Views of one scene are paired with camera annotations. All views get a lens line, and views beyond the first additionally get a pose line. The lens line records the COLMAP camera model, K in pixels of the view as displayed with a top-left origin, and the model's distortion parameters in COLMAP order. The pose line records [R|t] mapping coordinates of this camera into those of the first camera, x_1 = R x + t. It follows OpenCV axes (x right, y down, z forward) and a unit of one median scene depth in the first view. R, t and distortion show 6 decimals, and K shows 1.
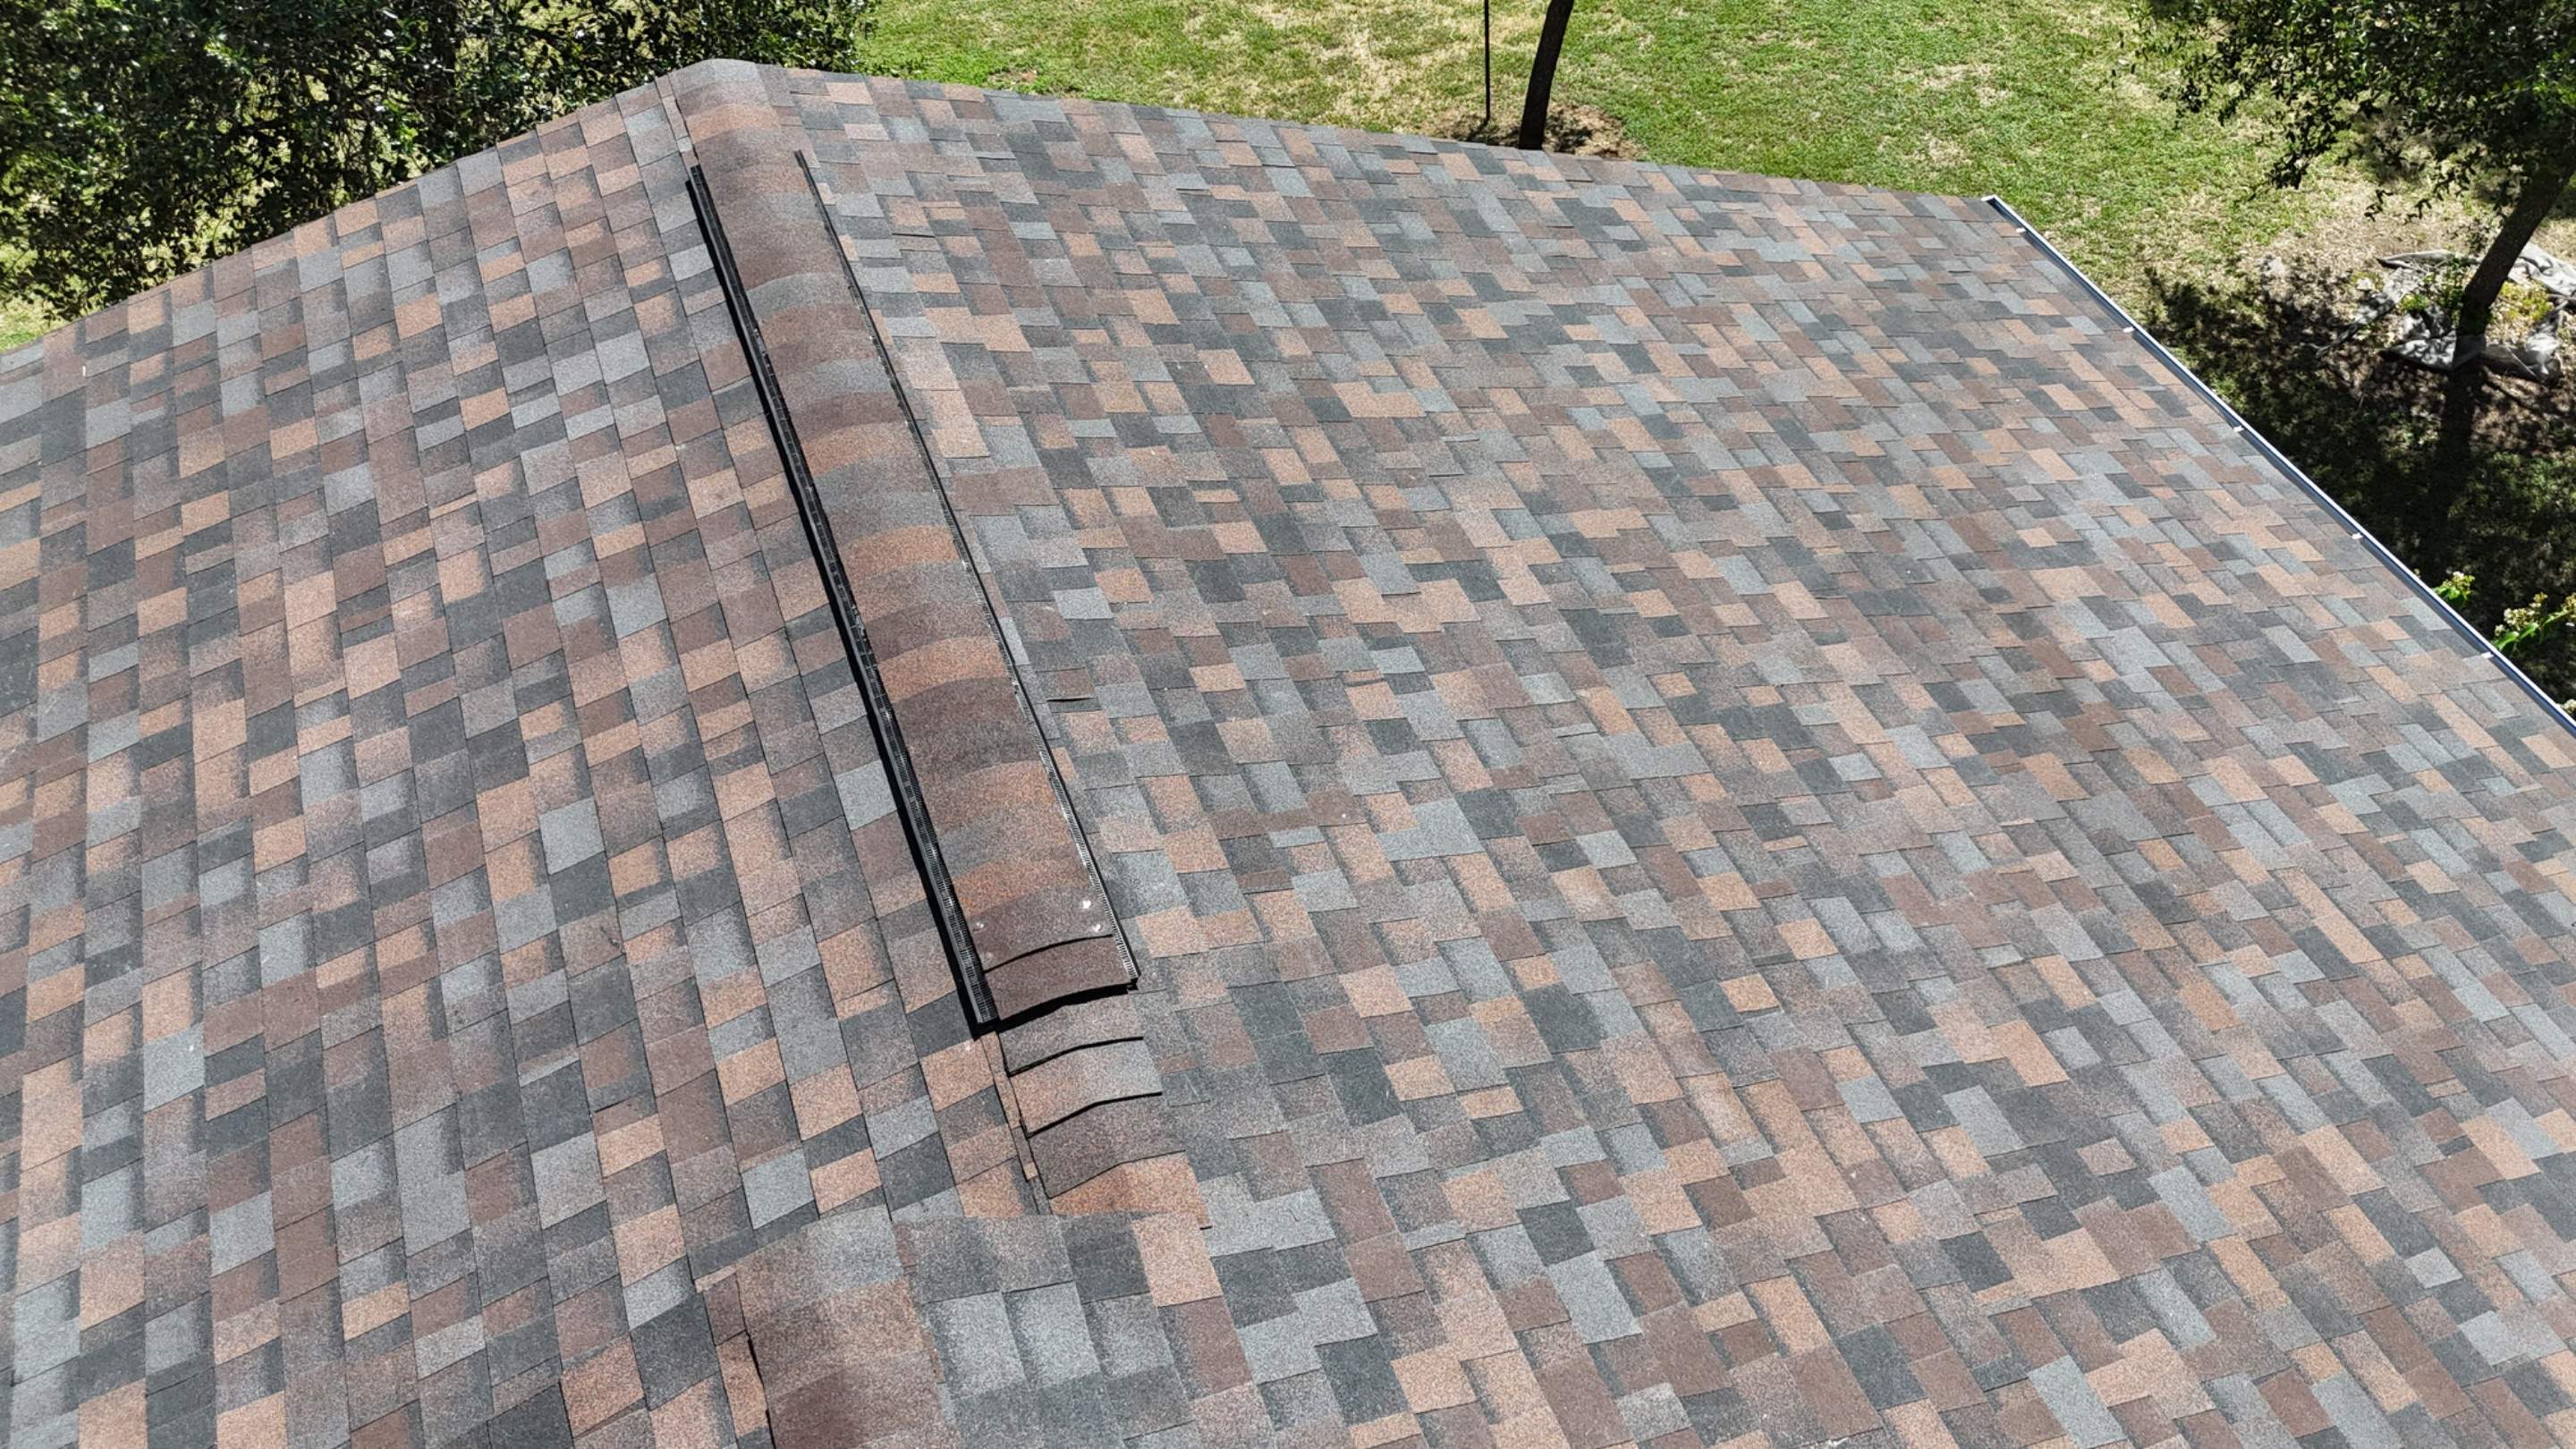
lens RADIAL K [[1897.2, 0, 1280.2], [0, 1897.2, 740.2], [0, 0, 1]] dist [0.076851, -0.084162]
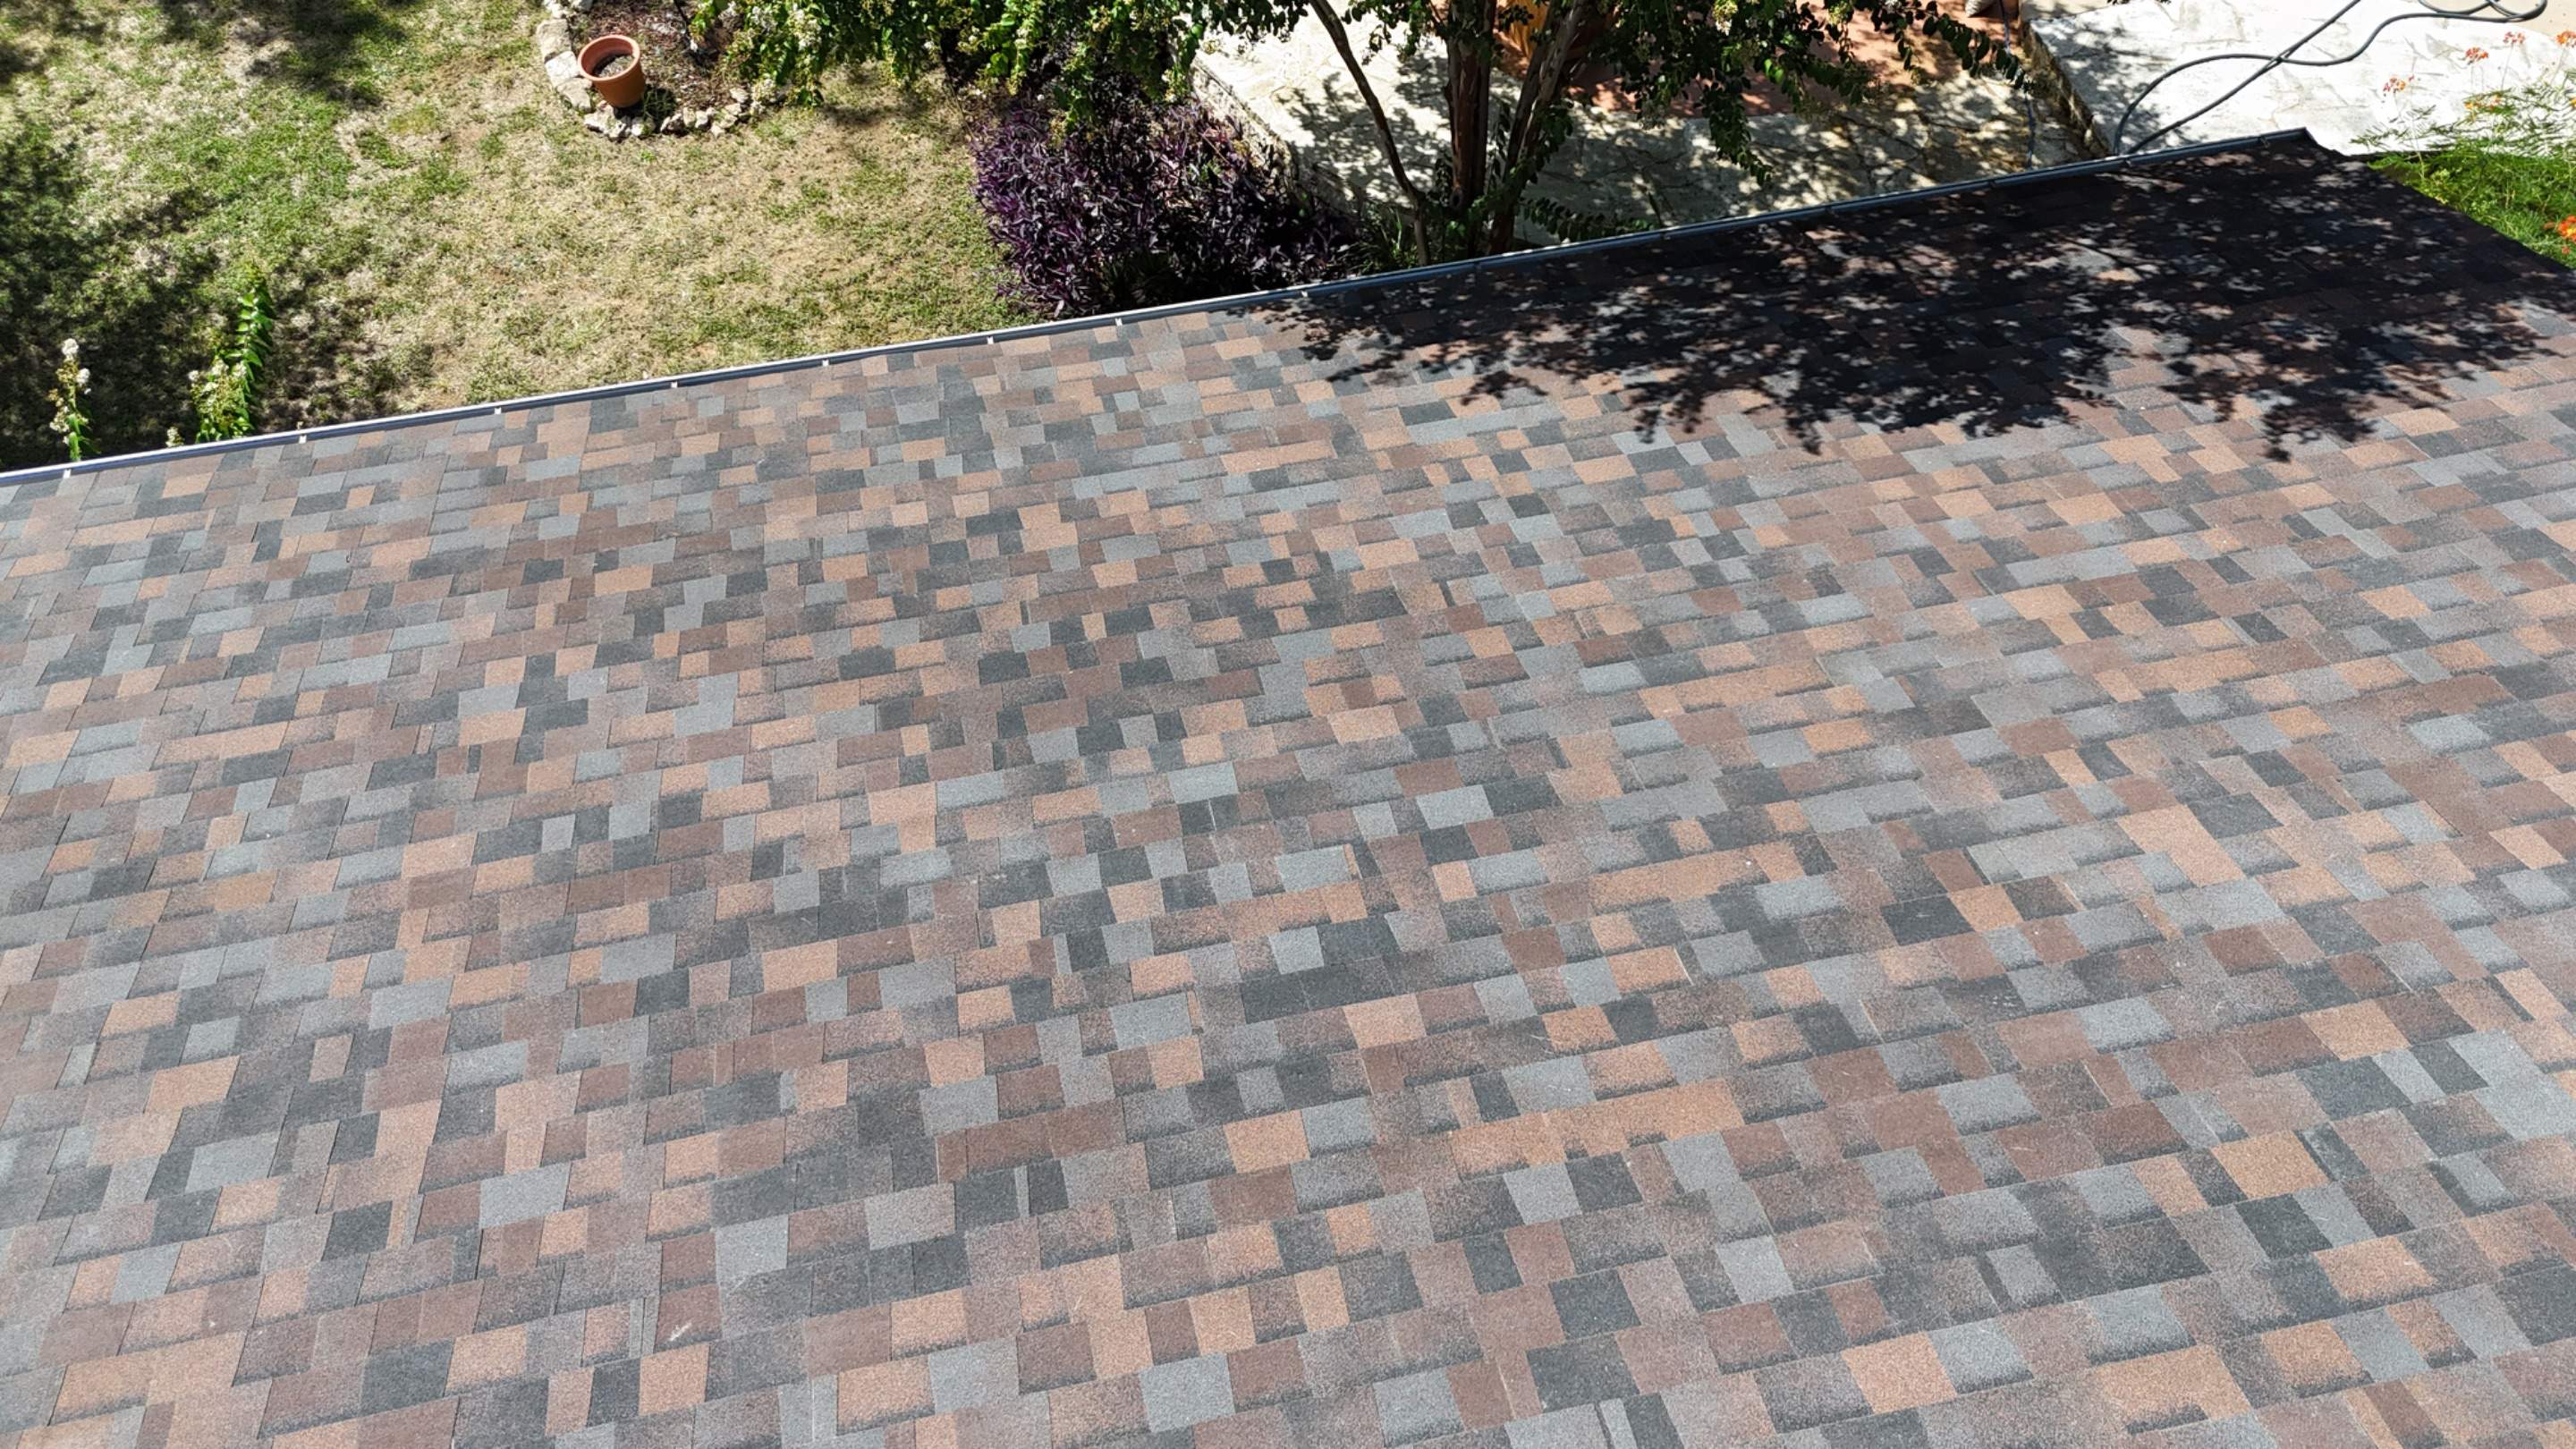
lens RADIAL K [[1927.2, 0, 1280.3], [0, 1927.2, 714.4], [0, 0, 1]] dist [0.063085, -0.065352]
pose [[0.161060, -0.801841, 0.575422, 0.059179], [0.756370, 0.474820, 0.449946, 0.041628], [-0.634007, 0.362764, 0.682962, -0.045767]]
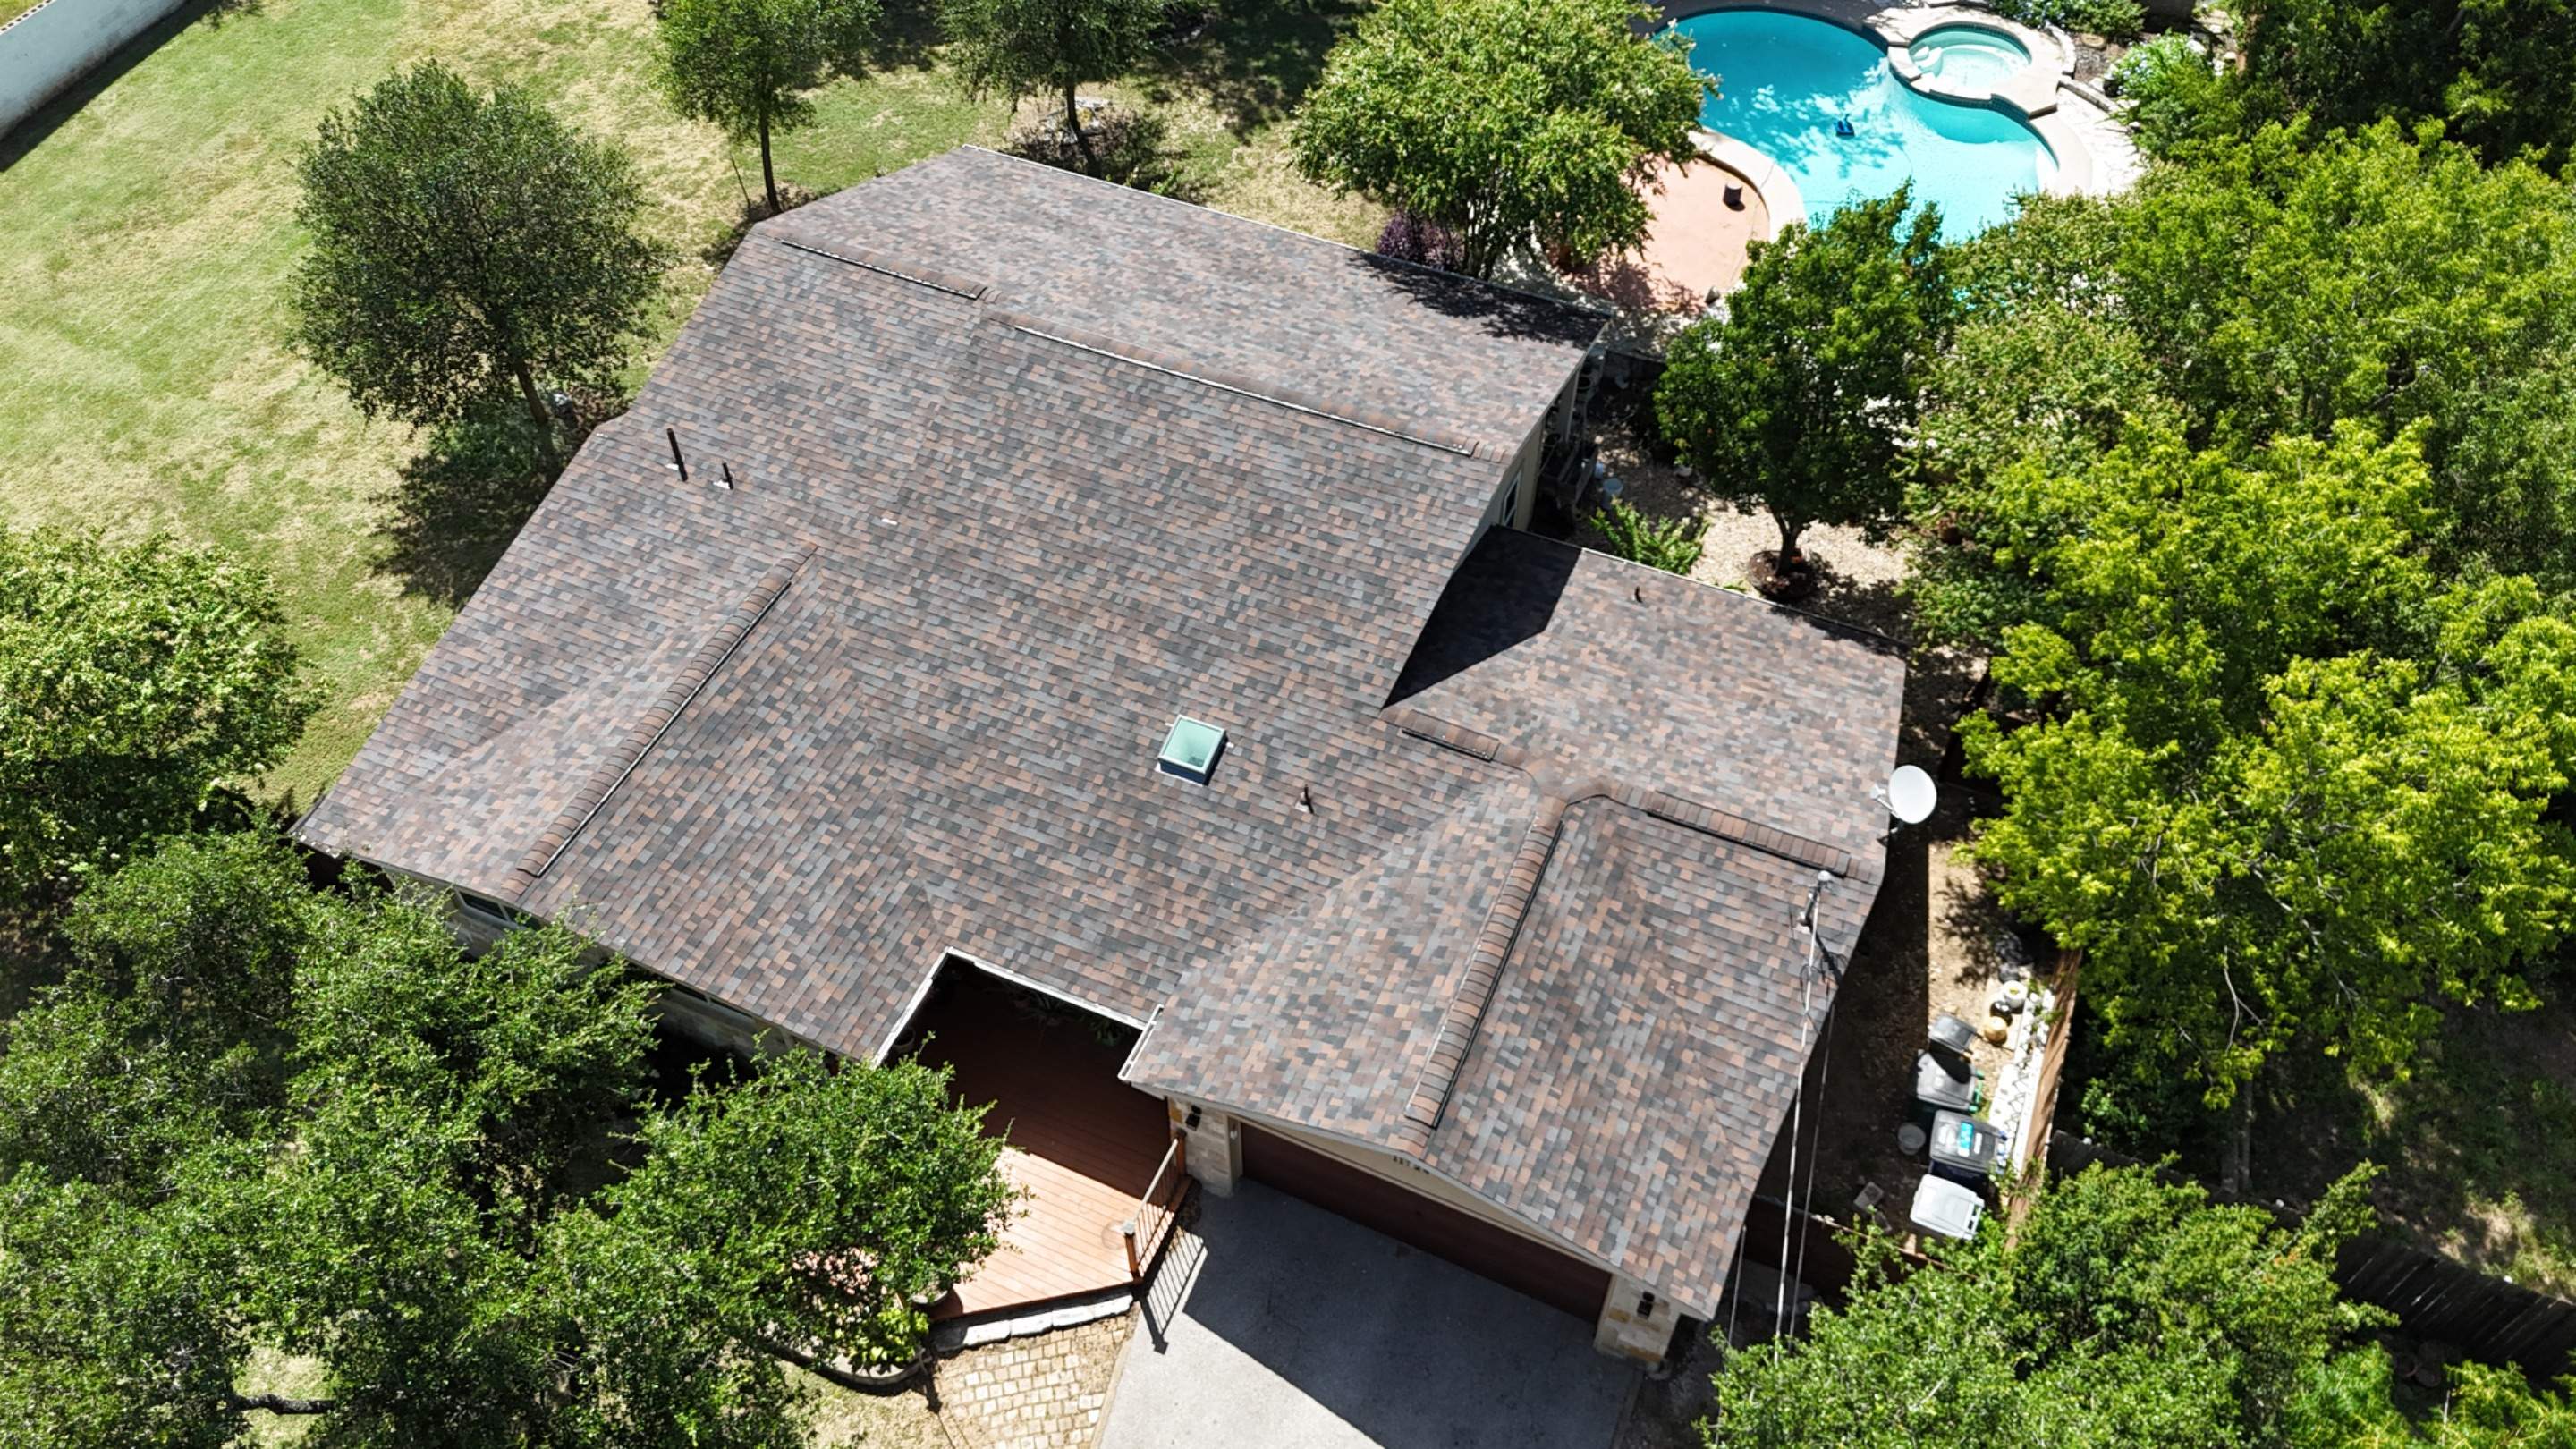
lens RADIAL K [[1884.0, 0, 1282.0], [0, 1884.0, 737.7], [0, 0, 1]] dist [0.179833, -0.468422]
pose [[0.710721, -0.535340, 0.456384, -2.384979], [0.537709, 0.831720, 0.138244, 0.789196], [-0.453592, 0.147149, 0.878978, -3.785791]]
